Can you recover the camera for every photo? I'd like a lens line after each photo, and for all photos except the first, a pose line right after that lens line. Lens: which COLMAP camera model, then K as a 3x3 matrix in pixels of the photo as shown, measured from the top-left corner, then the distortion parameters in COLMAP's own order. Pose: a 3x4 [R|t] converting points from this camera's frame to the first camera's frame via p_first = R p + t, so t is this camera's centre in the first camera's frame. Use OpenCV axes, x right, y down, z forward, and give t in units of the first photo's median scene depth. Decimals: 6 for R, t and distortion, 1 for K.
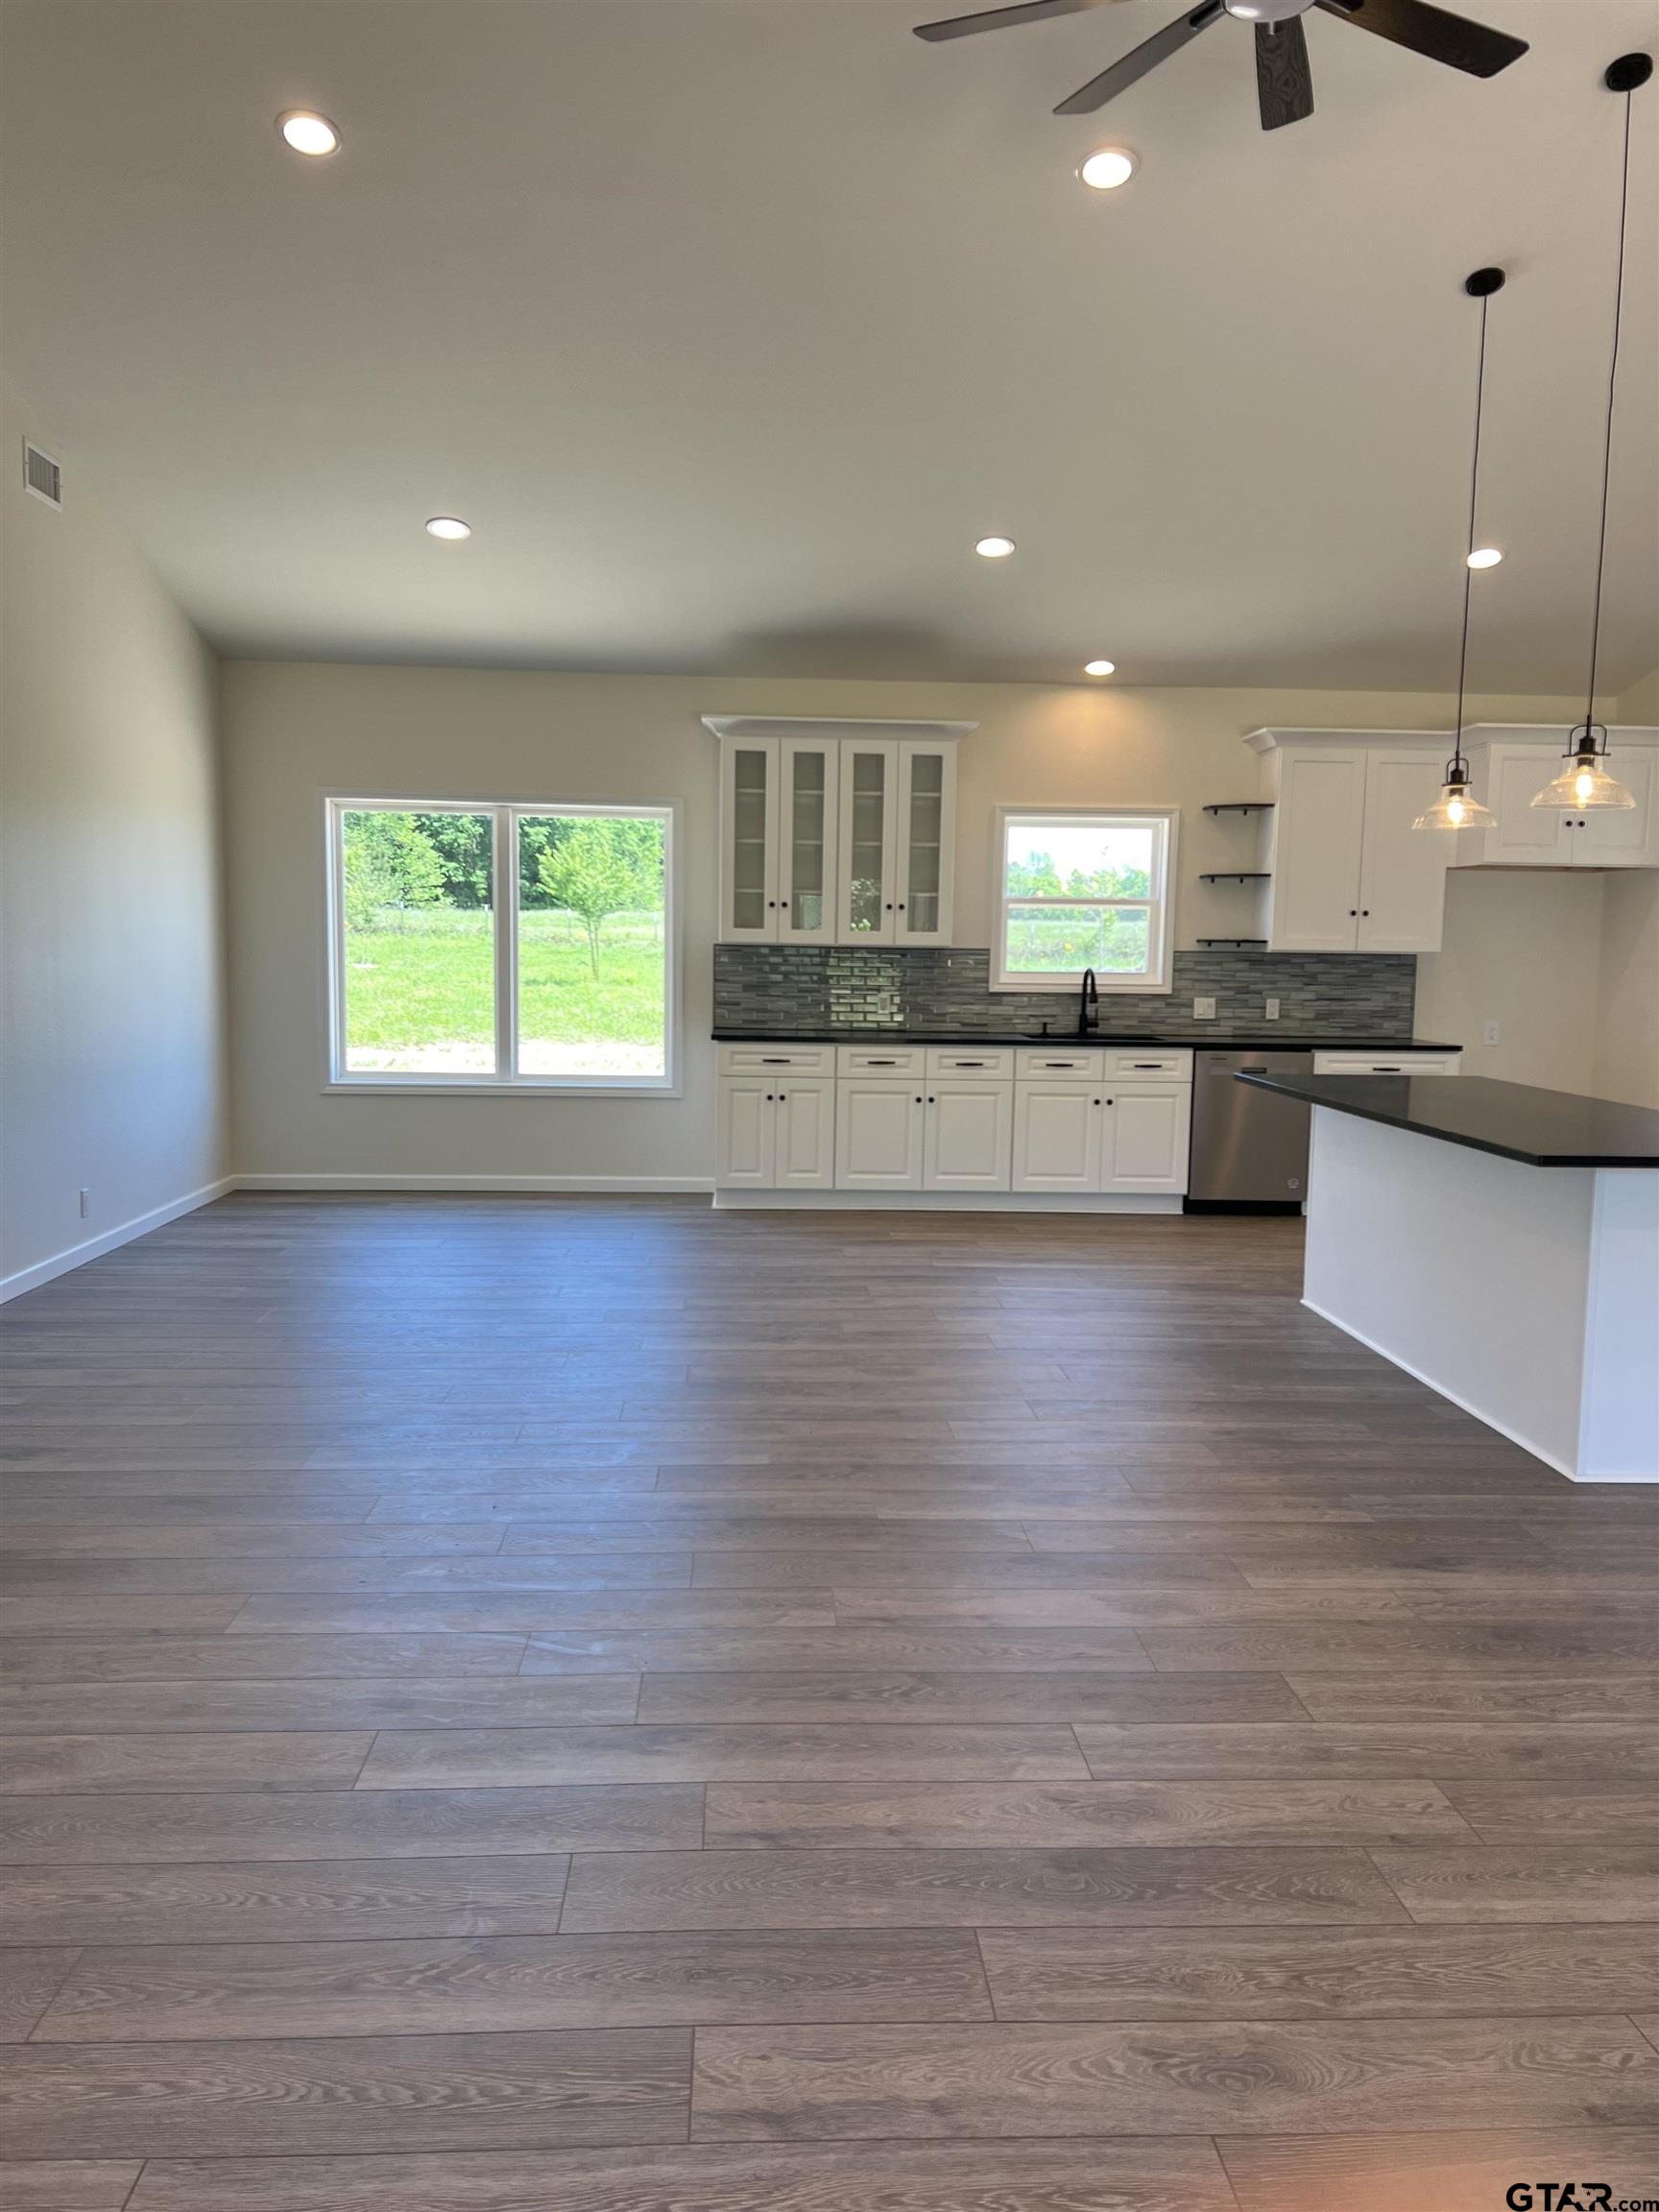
lens RADIAL K [[1643.8, 0, 829.5], [0, 1643.8, 1106.0], [0, 0, 1]] dist [0.080433, -0.111374]
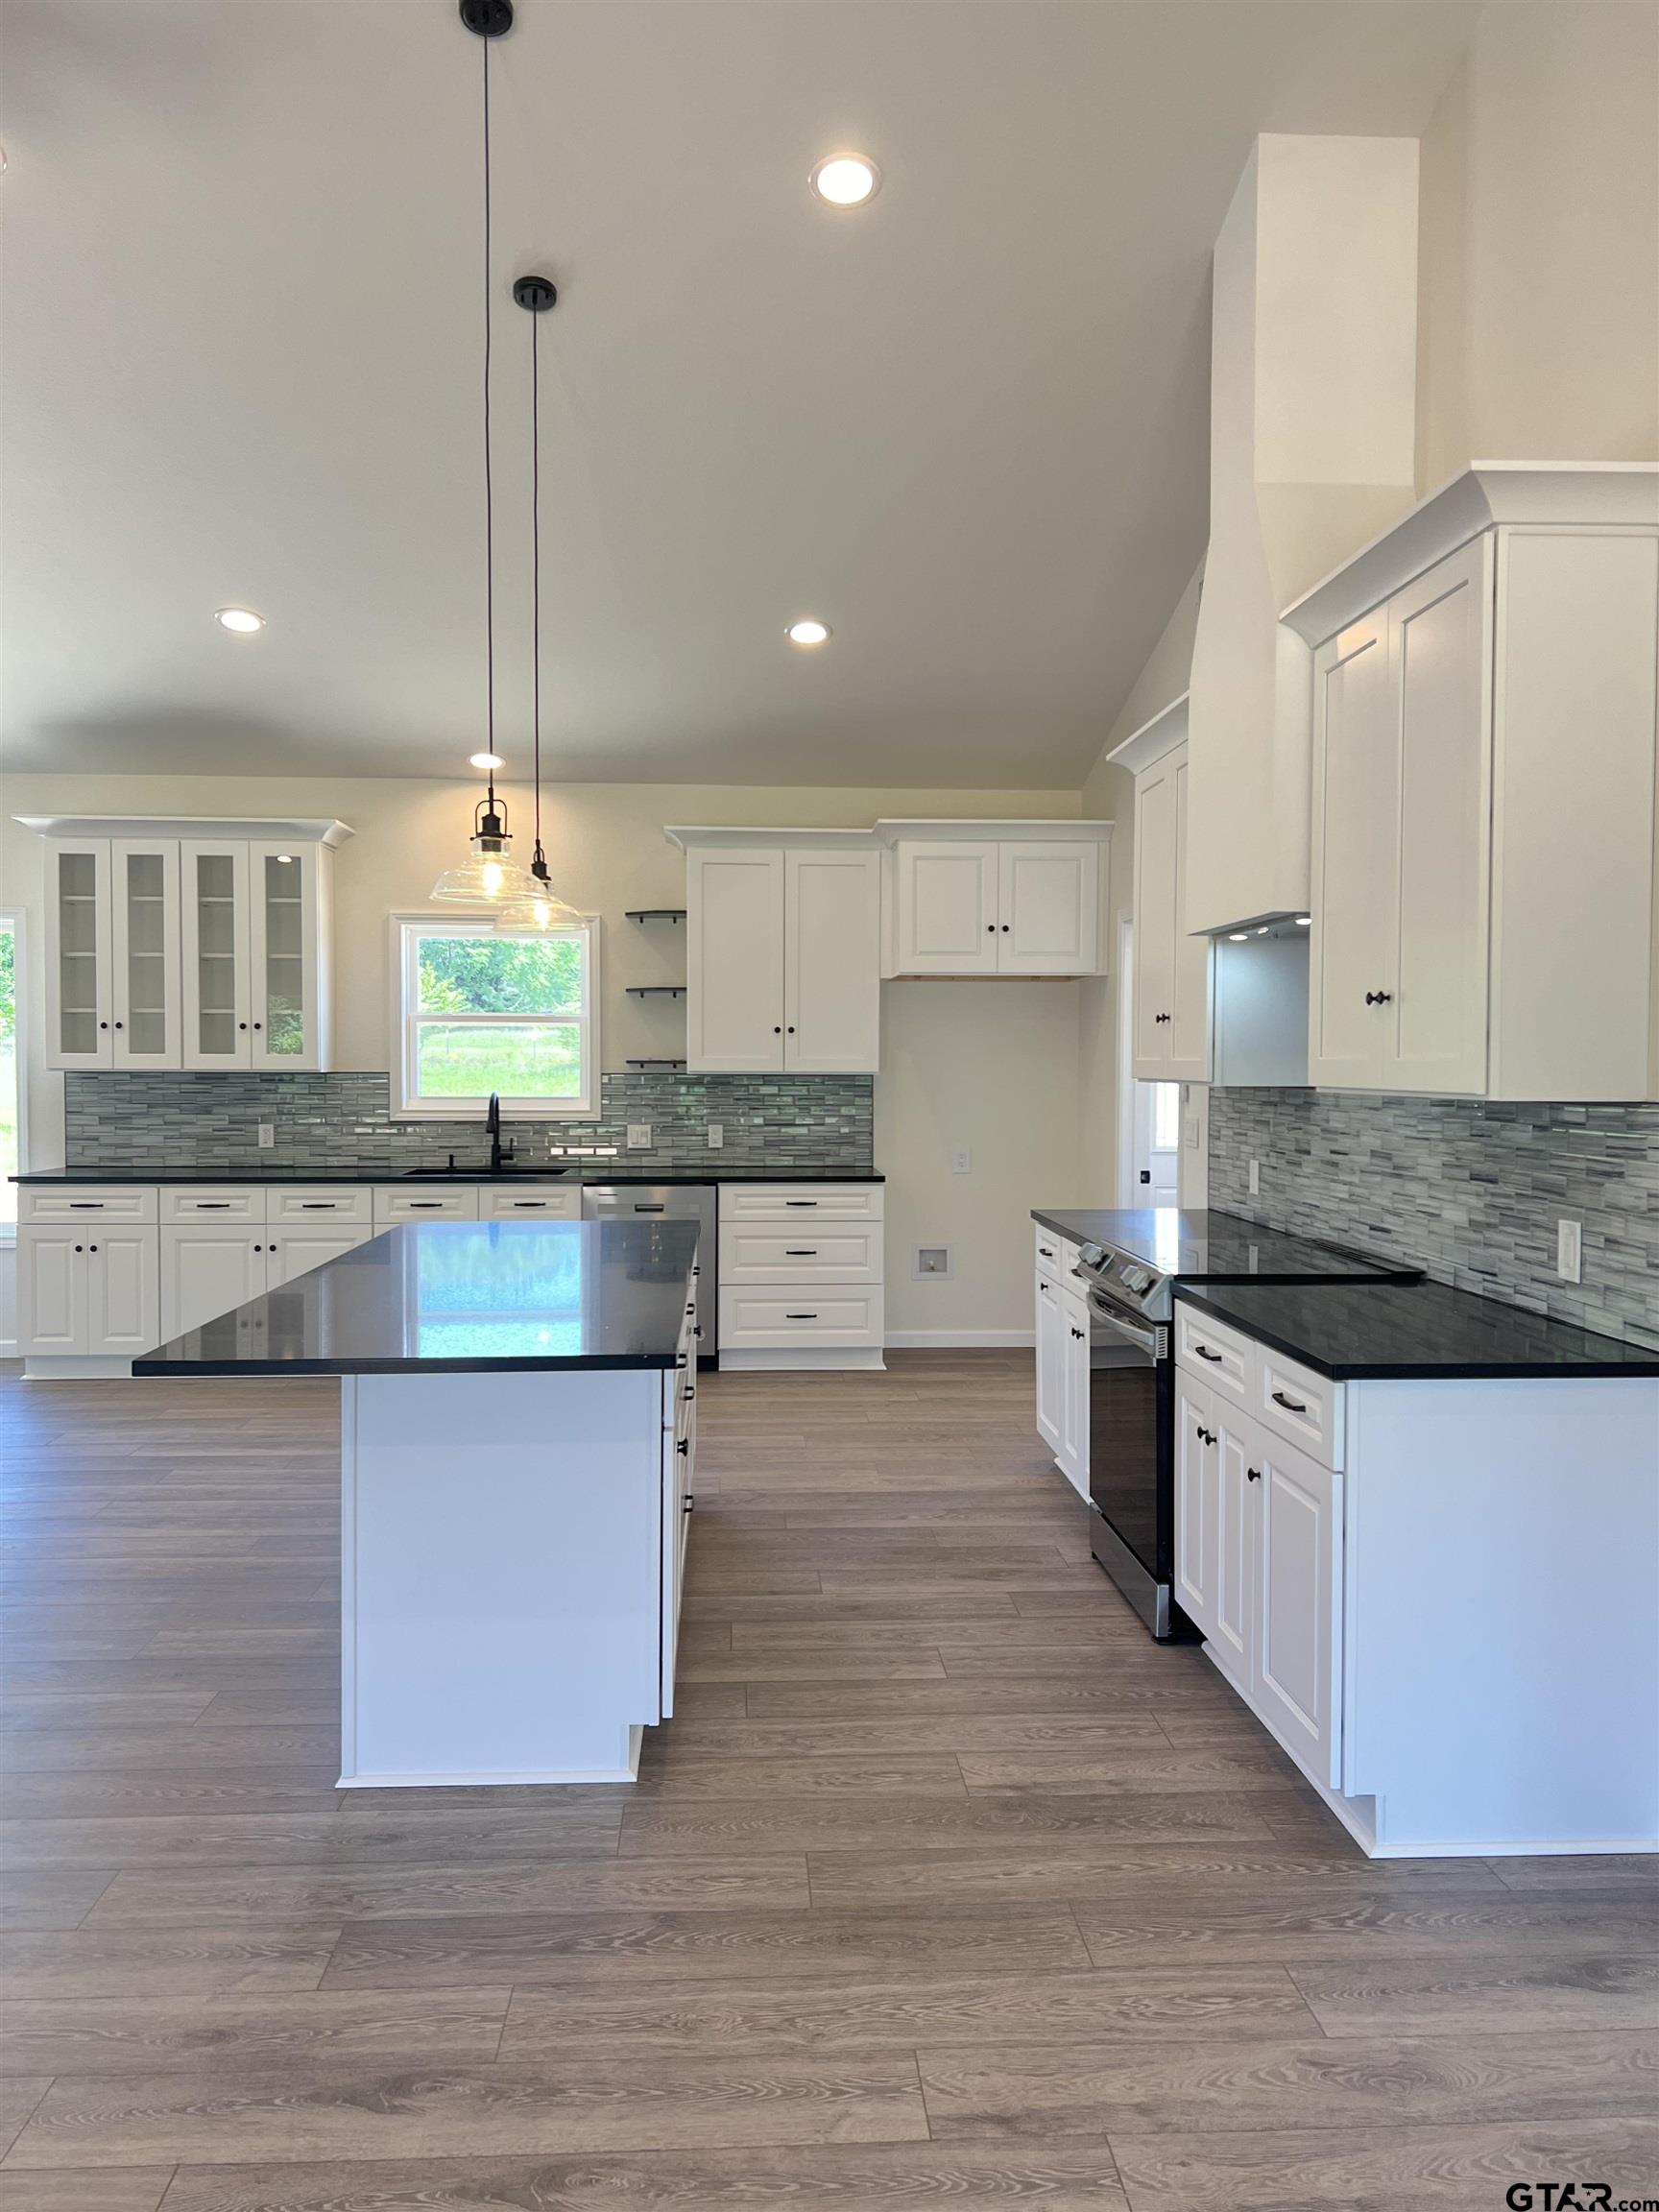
lens RADIAL K [[1643.8, 0, 829.5], [0, 1643.8, 1106.0], [0, 0, 1]] dist [0.080433, -0.111374]
pose [[0.999863, -0.013142, 0.010027, 0.337882], [0.013811, 0.997459, -0.069888, -0.012597], [-0.009083, 0.070016, 0.997504, 0.115229]]
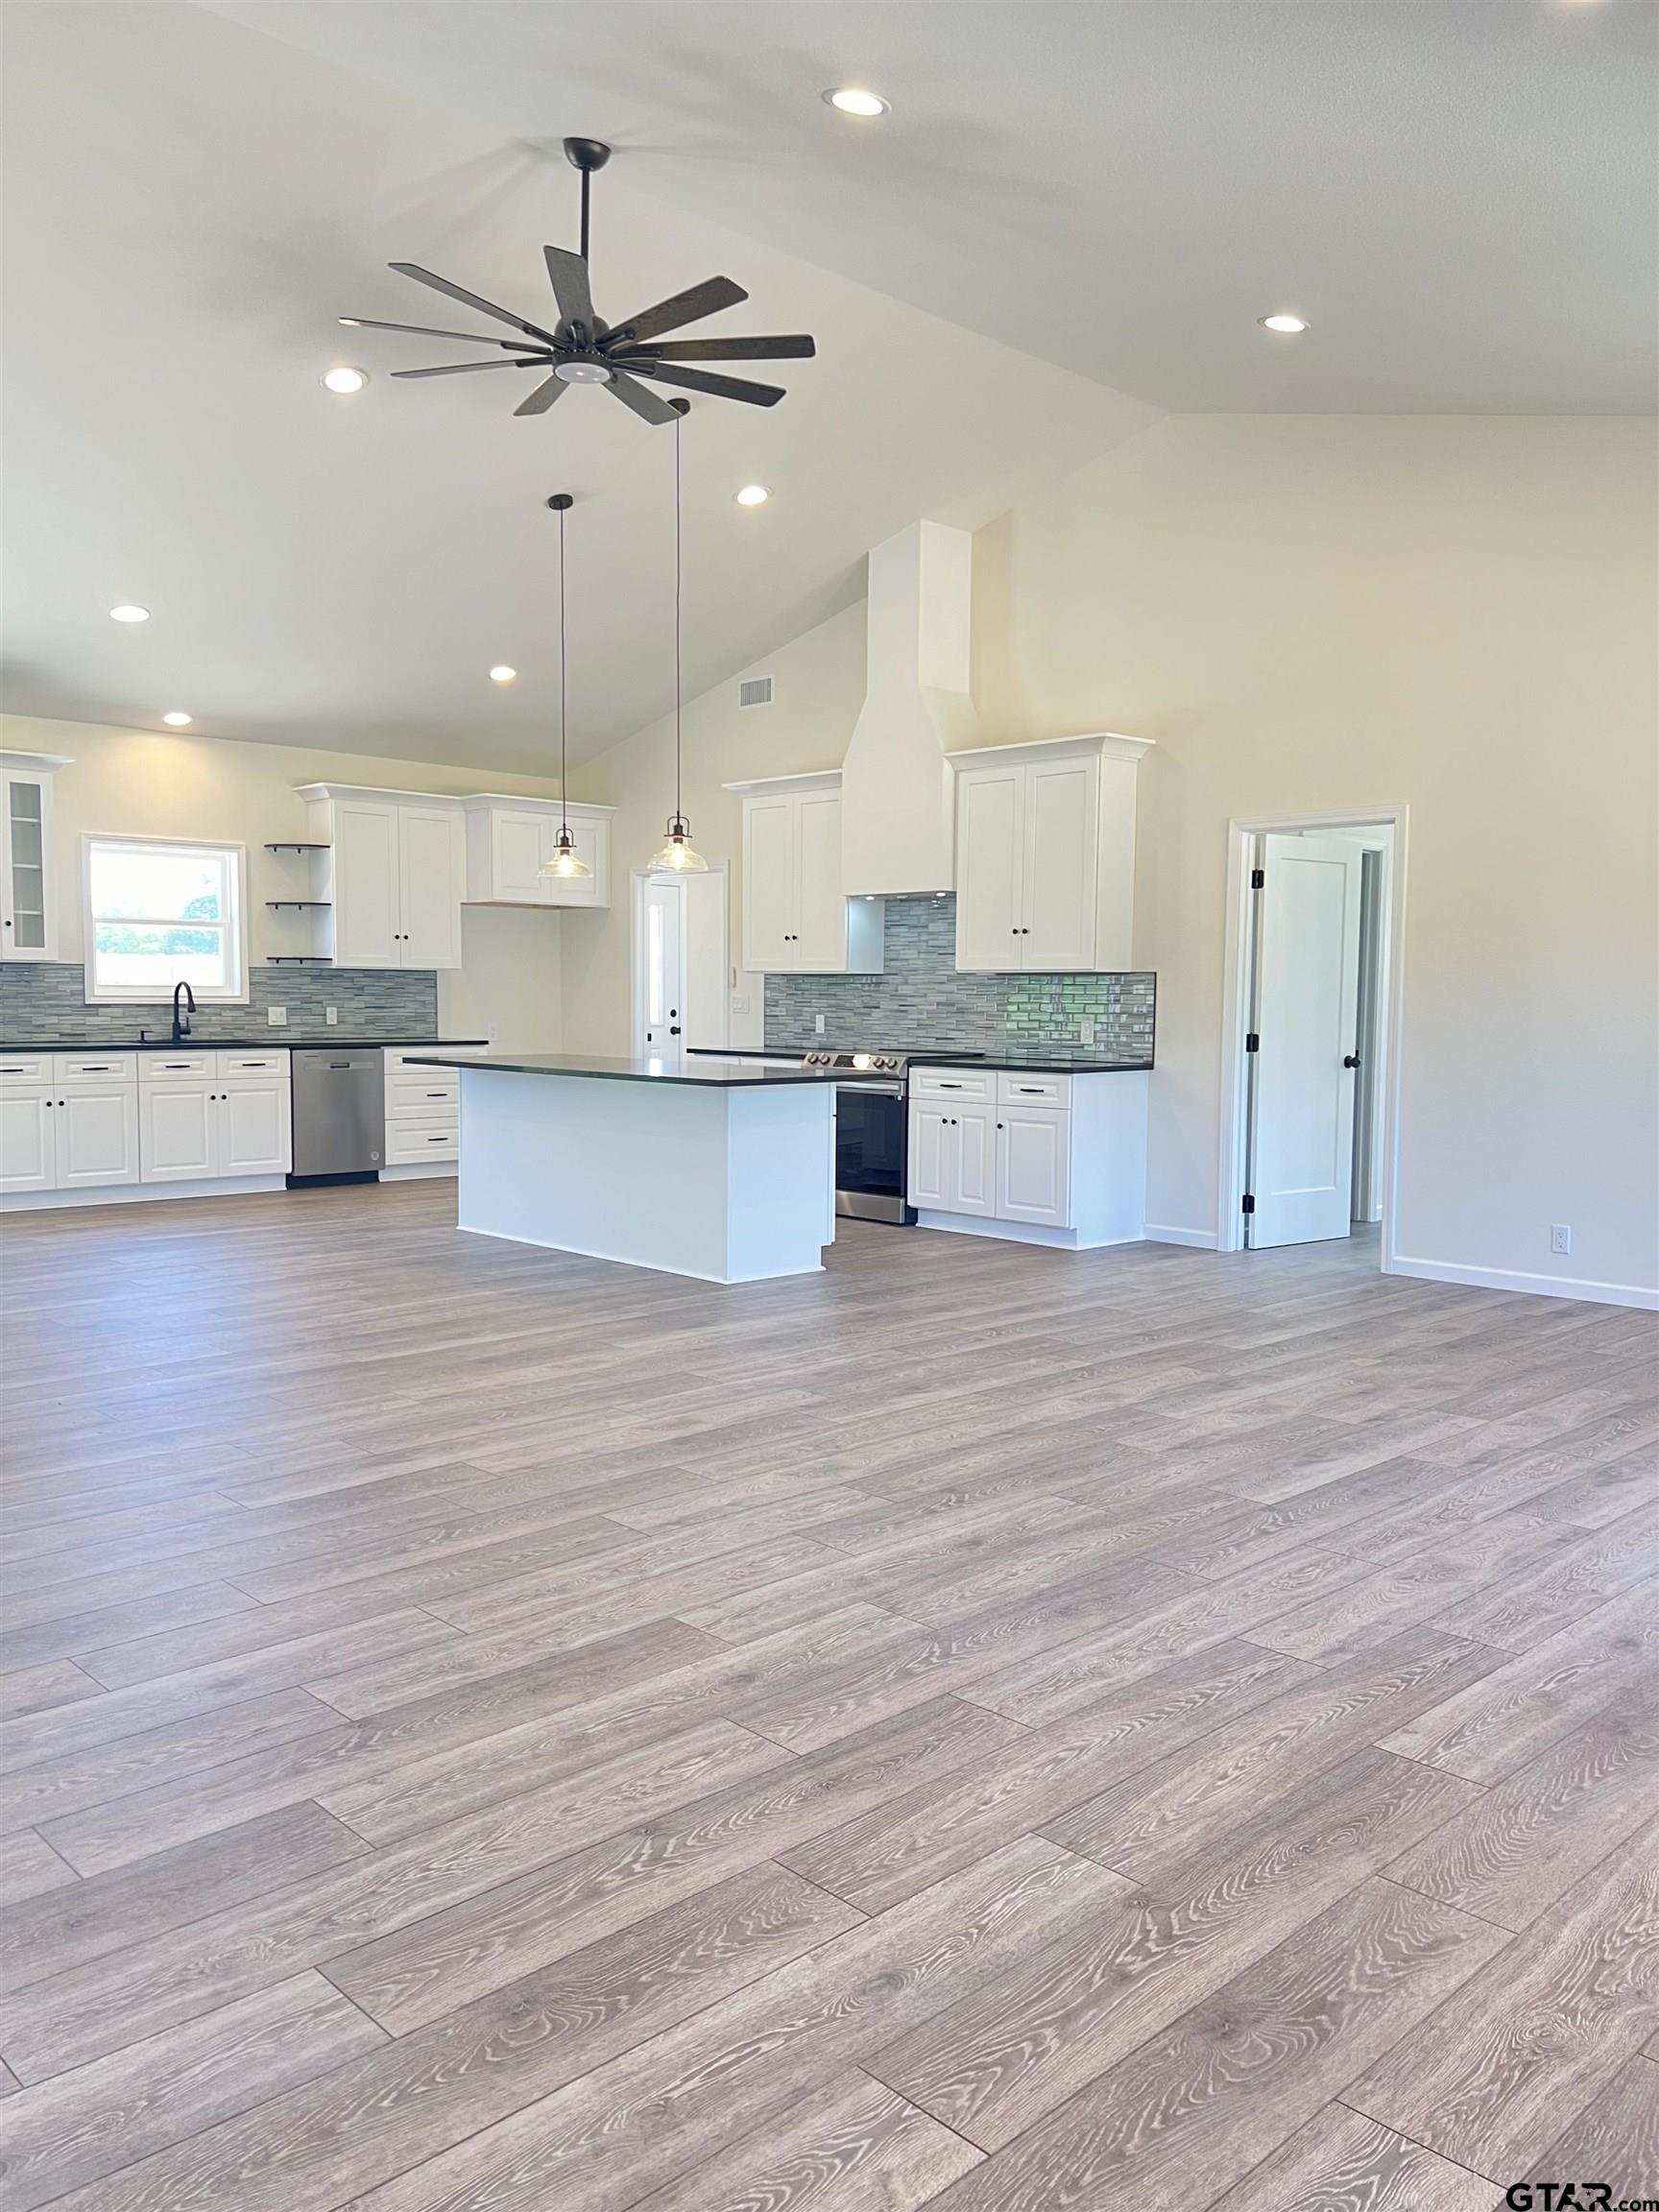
lens RADIAL K [[1656.3, 0, 814.2], [0, 1656.3, 1112.1], [0, 0, 1]] dist [0.038708, 0.000416]
pose [[0.757357, -0.056695, 0.650535, -0.267950], [0.066674, 0.997731, 0.009331, 0.024082], [-0.649588, 0.036307, 0.759419, -0.147103]]
